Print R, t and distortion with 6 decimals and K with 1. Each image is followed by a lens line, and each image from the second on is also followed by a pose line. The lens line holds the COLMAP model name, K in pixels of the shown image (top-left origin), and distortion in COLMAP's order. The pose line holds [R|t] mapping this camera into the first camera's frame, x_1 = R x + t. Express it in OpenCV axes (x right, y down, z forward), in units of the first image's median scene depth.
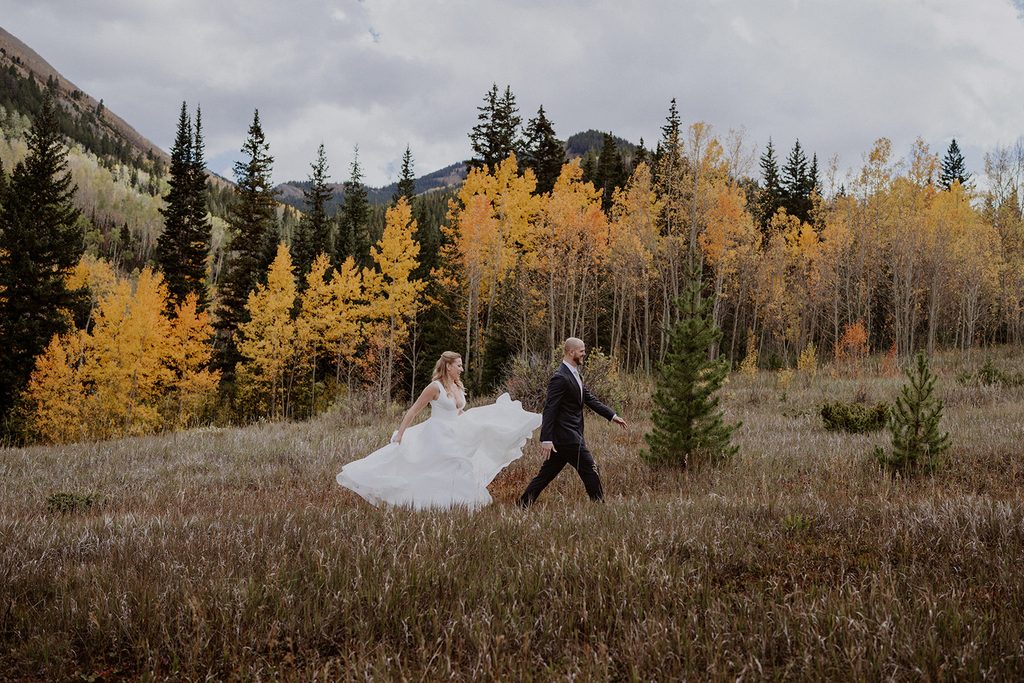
lens RADIAL K [[1104.1, 0, 511.7], [0, 1104.1, 359.7], [0, 0, 1]] dist [-0.002109, 0.039757]
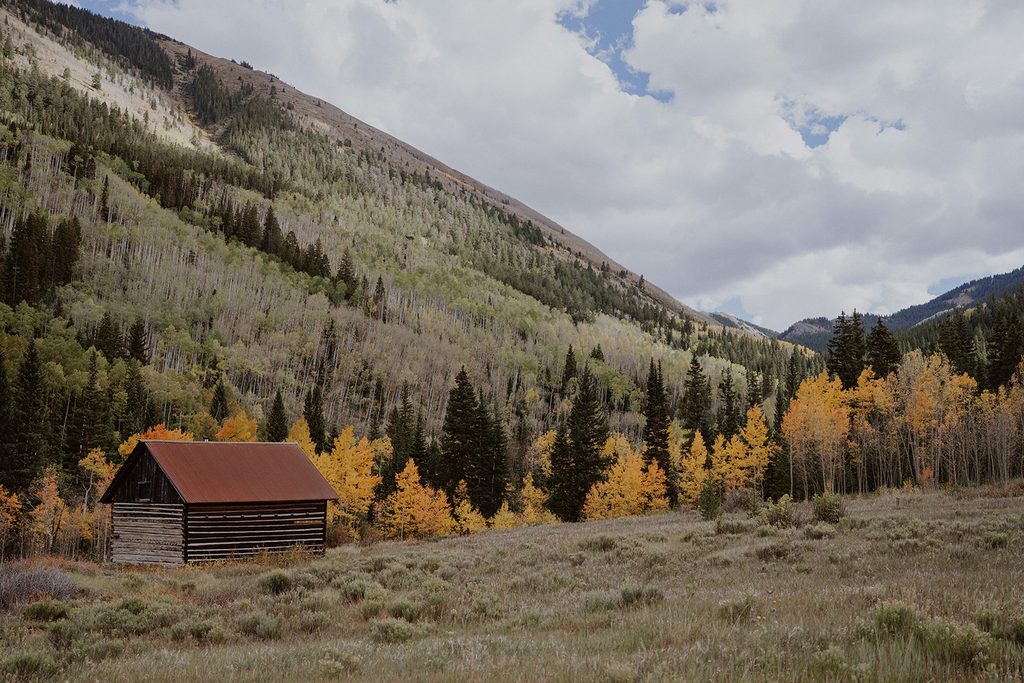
lens RADIAL K [[1104.1, 0, 511.7], [0, 1104.1, 359.7], [0, 0, 1]] dist [-0.002109, 0.039757]
pose [[0.879317, -0.091018, -0.467458, 0.084362], [0.040547, 0.992311, -0.116940, -0.002857], [0.474507, 0.083873, 0.876247, -0.174967]]
